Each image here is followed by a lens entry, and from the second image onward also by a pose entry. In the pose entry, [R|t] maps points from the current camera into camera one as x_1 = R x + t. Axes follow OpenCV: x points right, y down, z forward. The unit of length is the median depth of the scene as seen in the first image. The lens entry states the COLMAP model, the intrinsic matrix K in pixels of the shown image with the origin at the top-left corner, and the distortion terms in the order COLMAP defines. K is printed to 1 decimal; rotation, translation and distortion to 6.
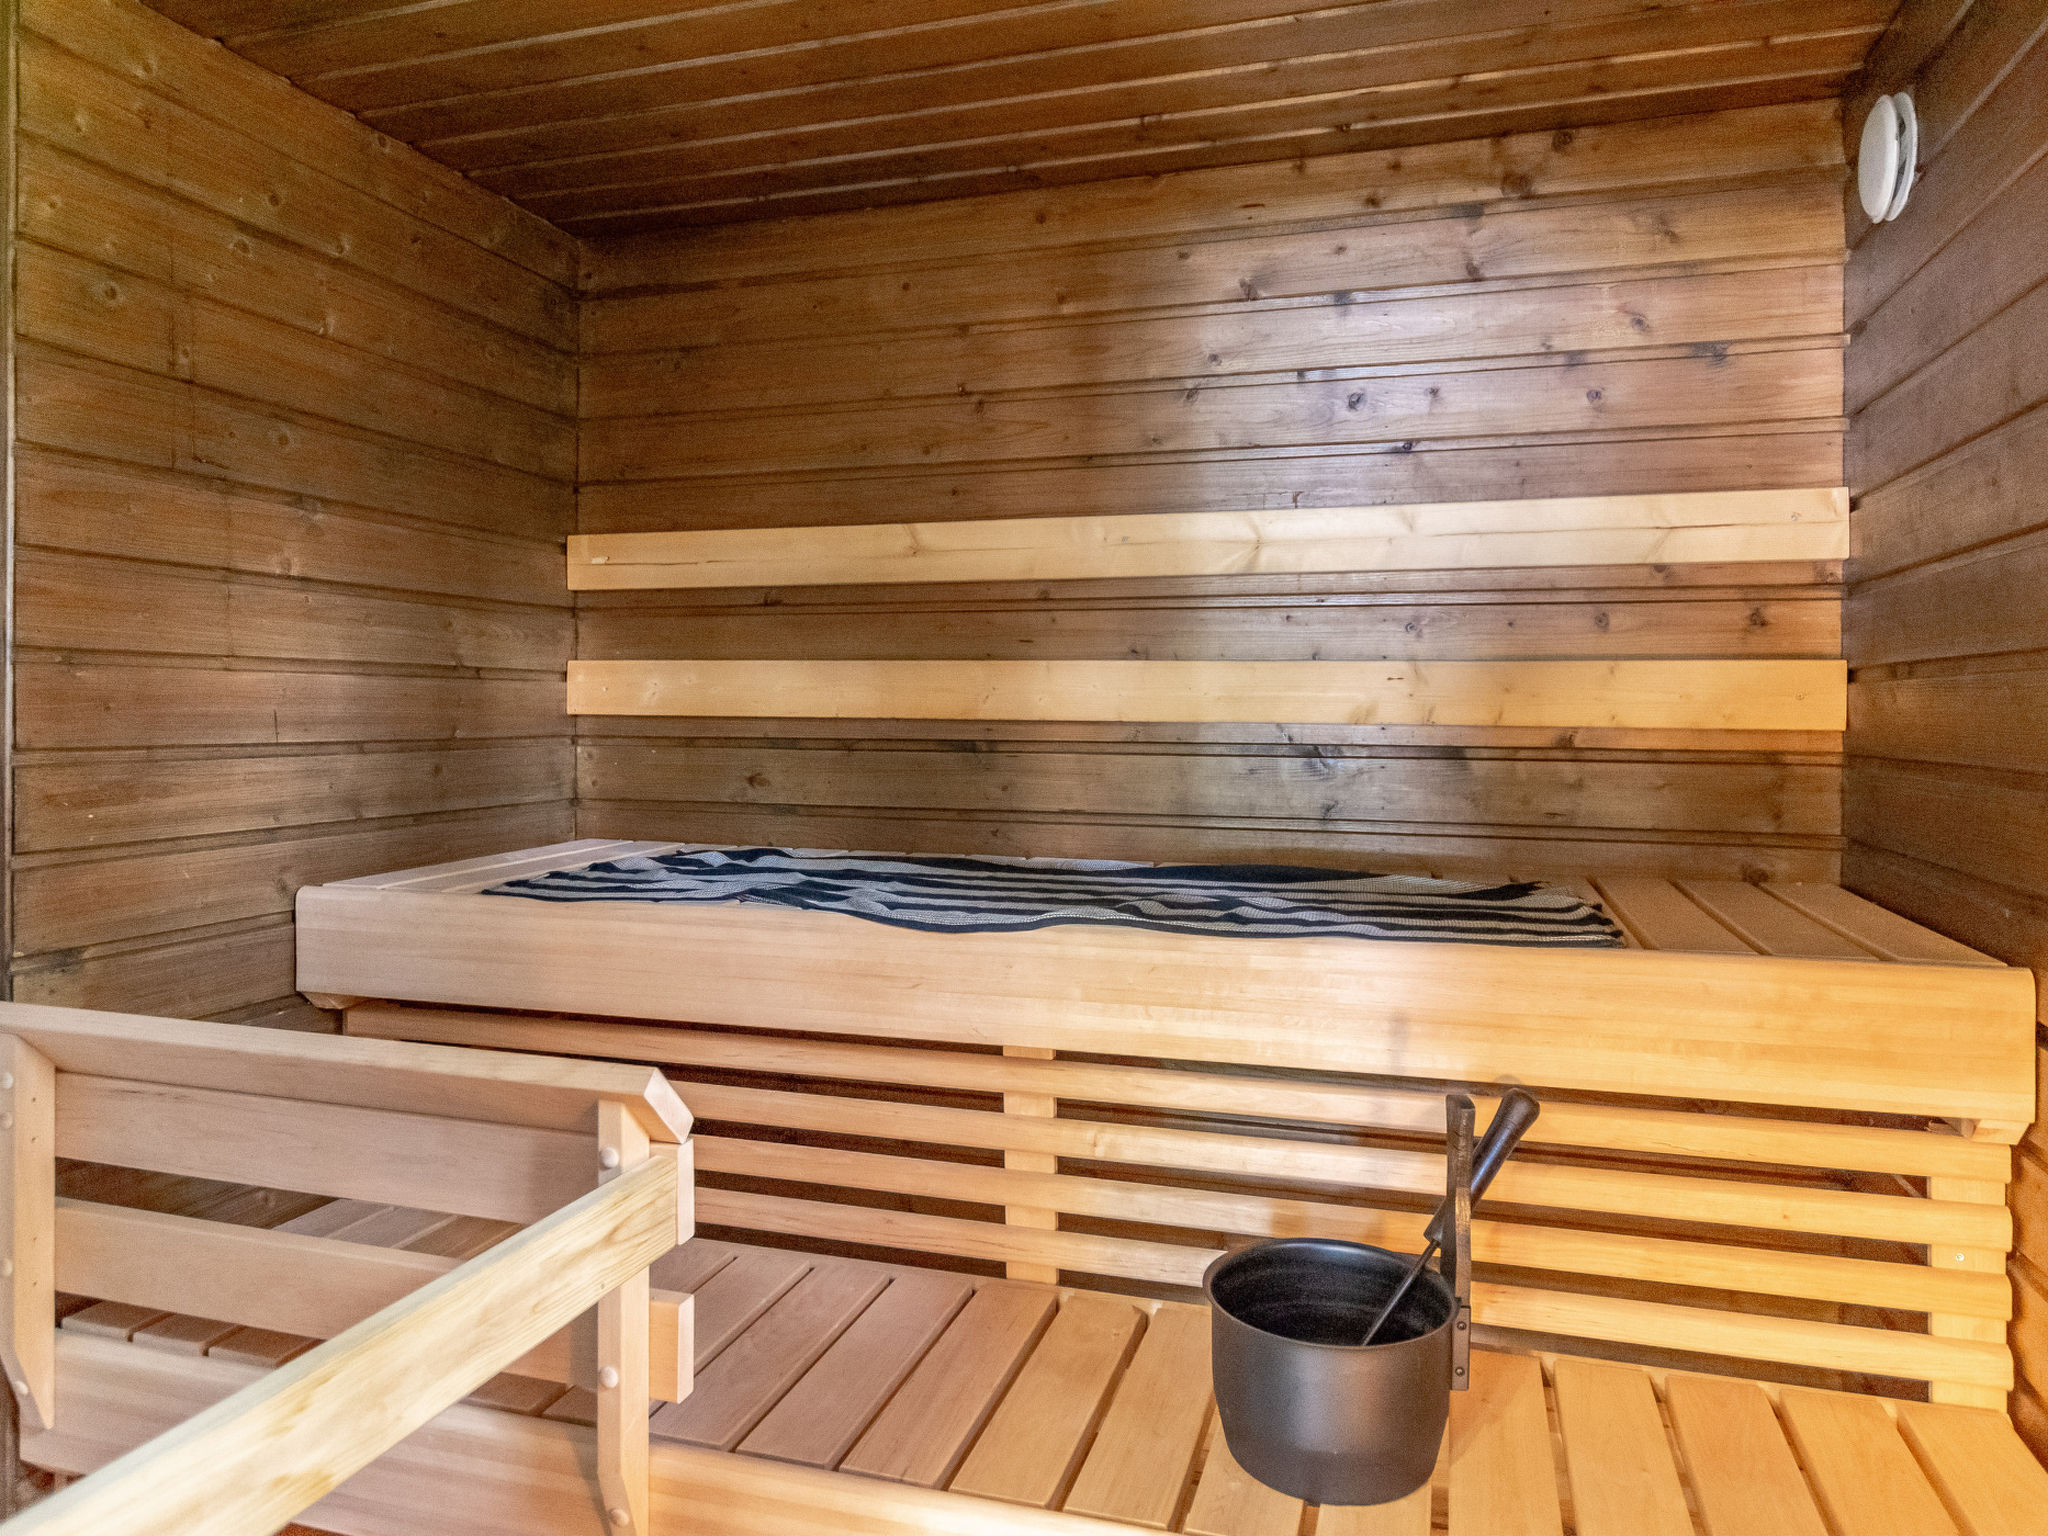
lens RADIAL K [[1402.3, 0, 1023.9], [0, 1402.3, 761.3], [0, 0, 1]] dist [0.006120, 0.002039]
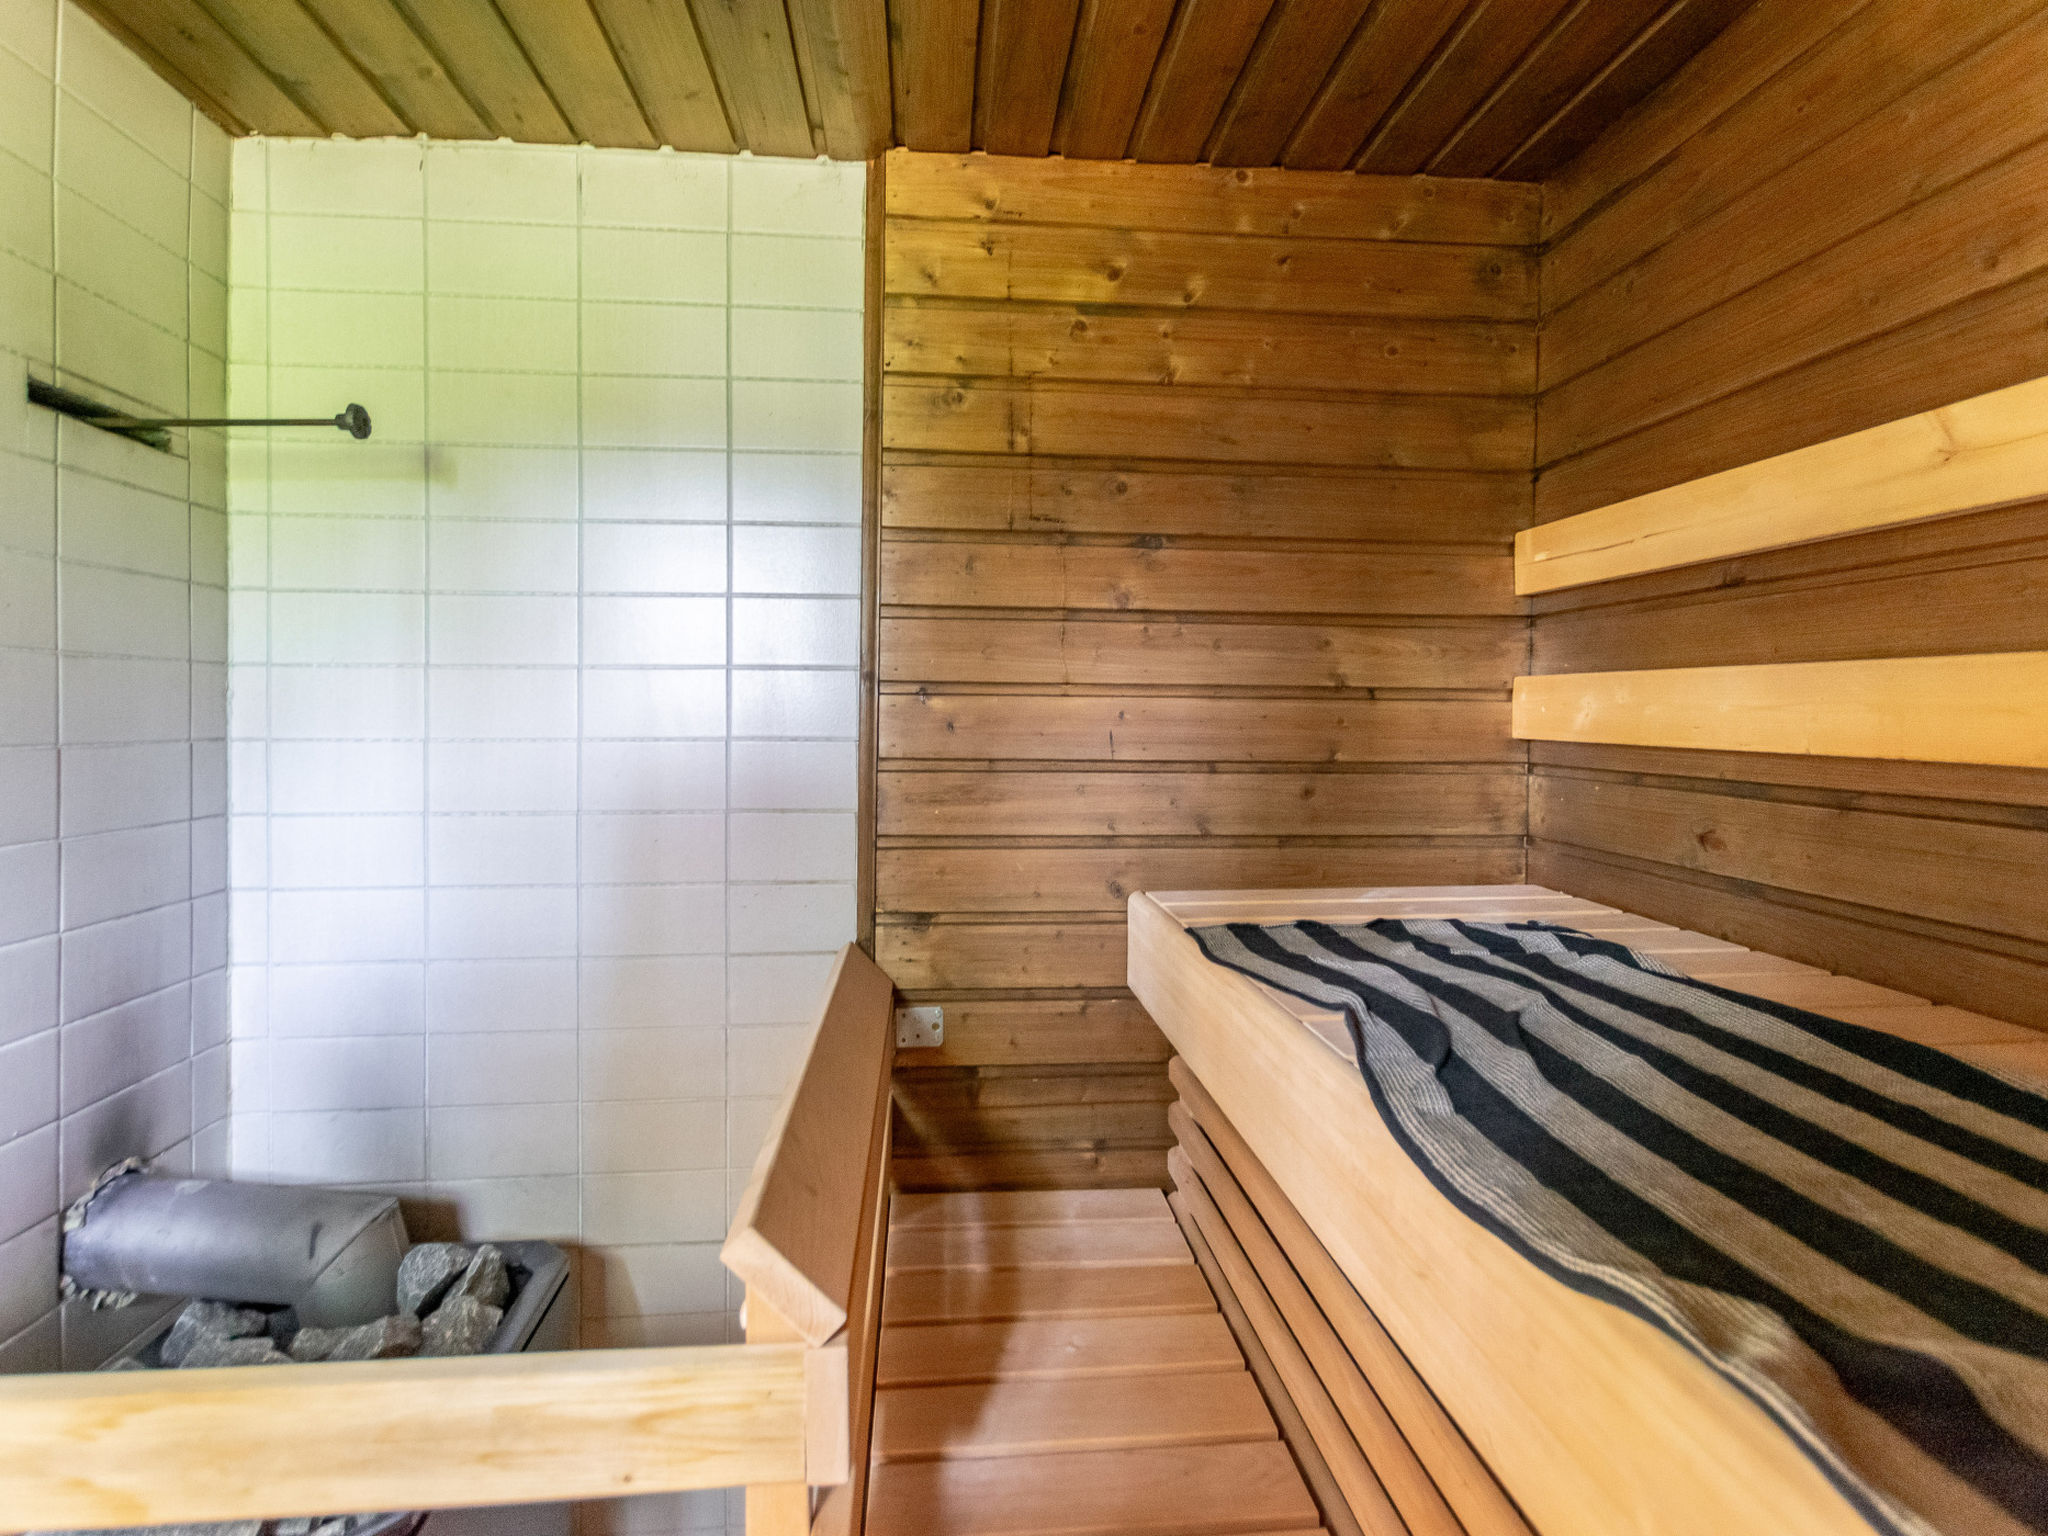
lens RADIAL K [[1017.8, 0, 1012.2], [0, 1017.8, 738.0], [0, 0, 1]] dist [0.005294, 0.000853]
pose [[0.370048, 0.023980, -0.928703, 0.172164], [-0.041856, 0.999082, 0.009119, -0.030945], [0.928069, 0.035497, 0.370712, 0.558146]]
